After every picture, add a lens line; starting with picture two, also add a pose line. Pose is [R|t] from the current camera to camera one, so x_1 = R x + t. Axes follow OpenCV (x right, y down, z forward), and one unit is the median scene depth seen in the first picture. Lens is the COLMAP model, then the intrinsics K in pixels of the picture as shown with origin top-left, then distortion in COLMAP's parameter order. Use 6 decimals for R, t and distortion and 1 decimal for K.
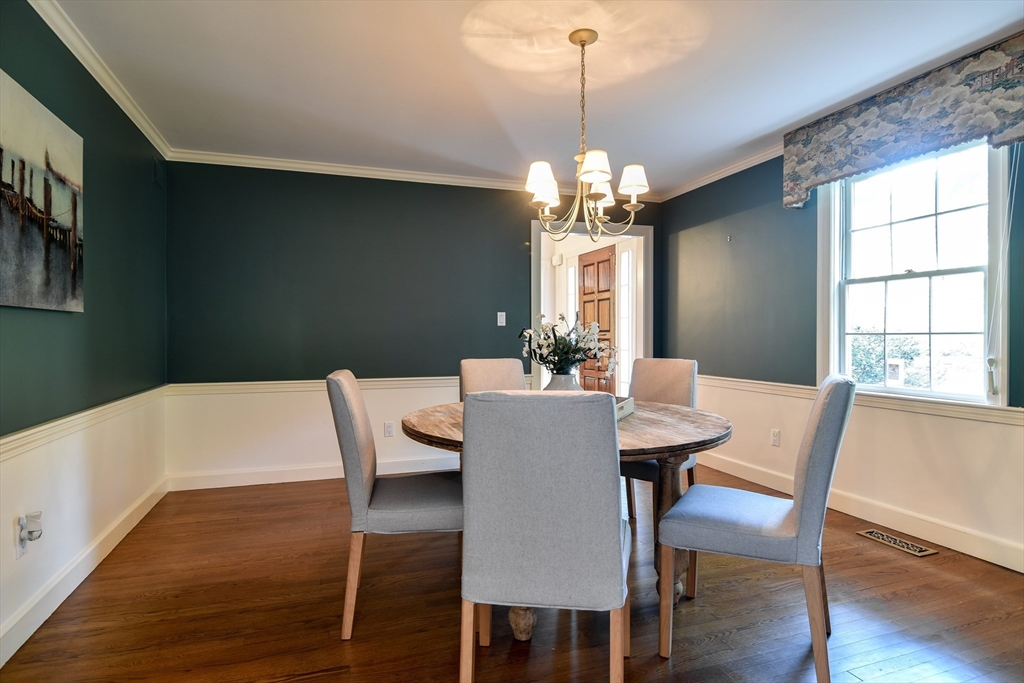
lens RADIAL K [[552.4, 0, 510.0], [0, 552.4, 337.5], [0, 0, 1]] dist [0.002895, -0.002158]
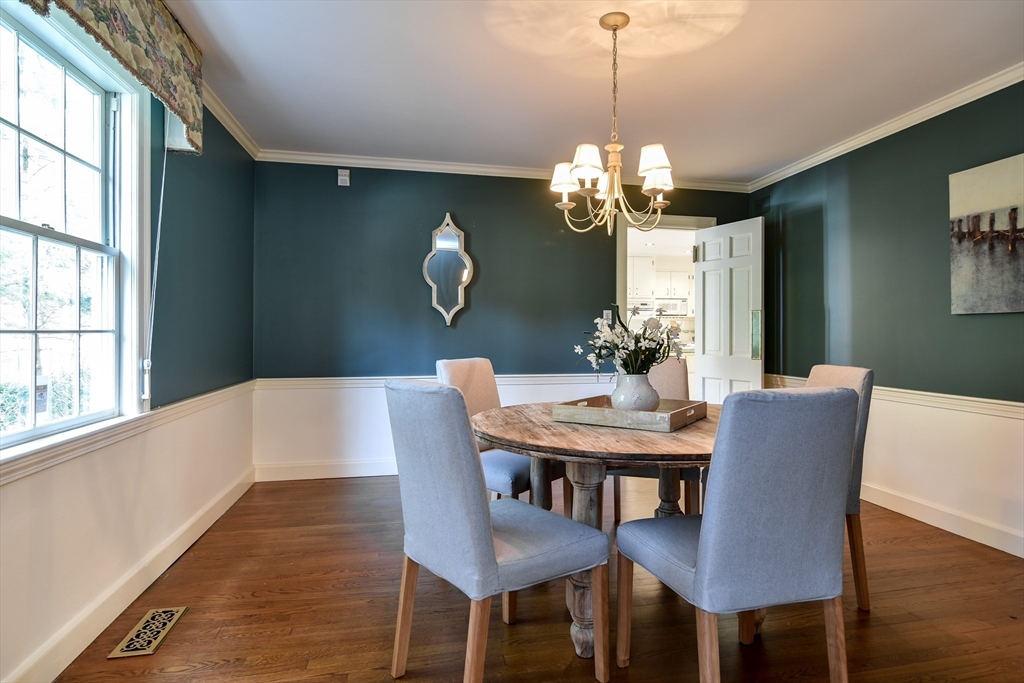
lens RADIAL K [[552.4, 0, 515.4], [0, 552.4, 333.6], [0, 0, 1]] dist [0.002895, -0.002158]
pose [[-0.988378, 0.012624, 0.151489, 0.161895], [0.013328, 0.999905, 0.003632, -0.000026], [-0.151429, 0.005609, -0.988452, 1.959088]]
